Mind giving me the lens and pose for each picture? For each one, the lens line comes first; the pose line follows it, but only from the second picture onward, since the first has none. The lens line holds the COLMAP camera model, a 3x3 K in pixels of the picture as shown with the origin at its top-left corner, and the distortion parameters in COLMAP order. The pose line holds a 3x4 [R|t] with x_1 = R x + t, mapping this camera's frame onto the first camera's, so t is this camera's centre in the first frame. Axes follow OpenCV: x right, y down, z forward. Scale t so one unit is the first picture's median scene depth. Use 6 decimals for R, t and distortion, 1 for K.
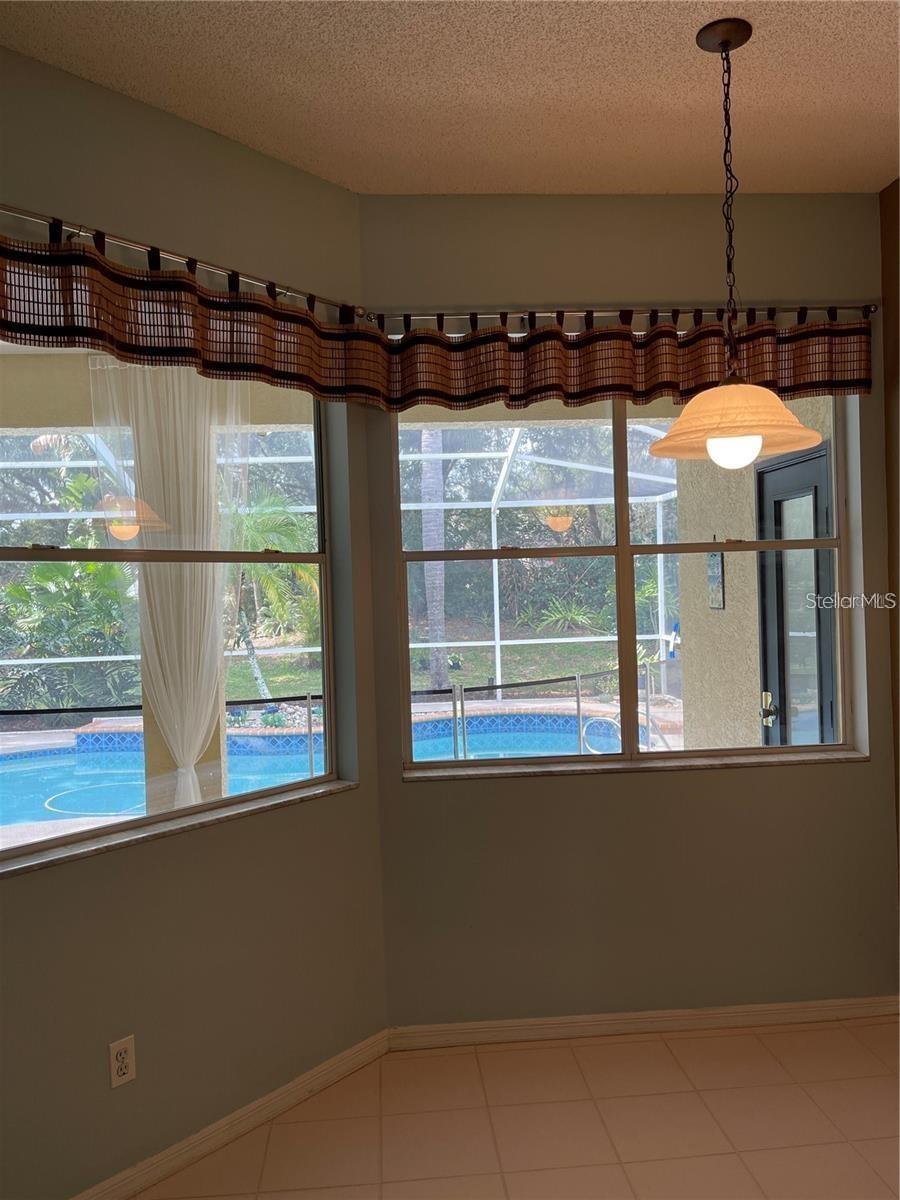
lens RADIAL K [[911.3, 0, 448.1], [0, 911.3, 601.4], [0, 0, 1]] dist [0.046218, -0.024470]
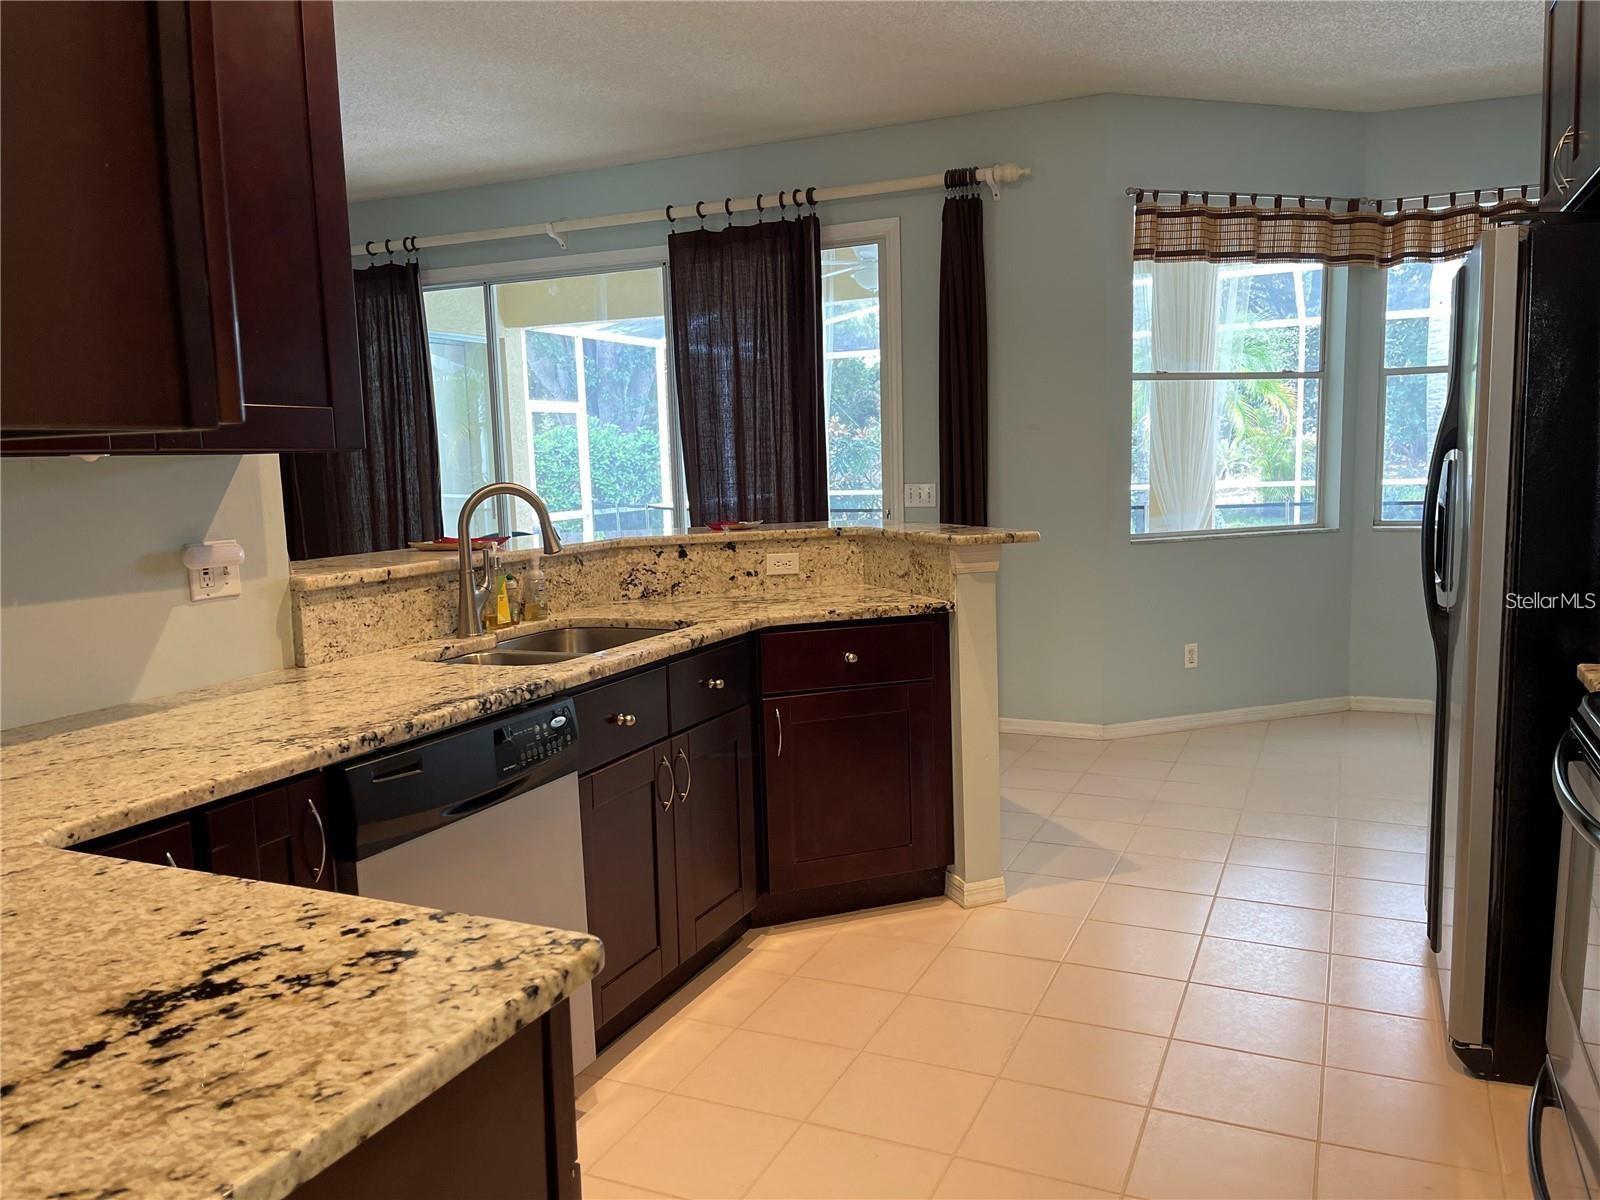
lens RADIAL K [[1215.0, 0, 813.0], [0, 1215.0, 600.5], [0, 0, 1]] dist [0.046218, -0.024470]
pose [[0.873470, 0.068882, -0.481981, 0.126917], [-0.004147, 0.990958, 0.134107, 0.055884], [0.486860, -0.115140, 0.865858, -1.211956]]
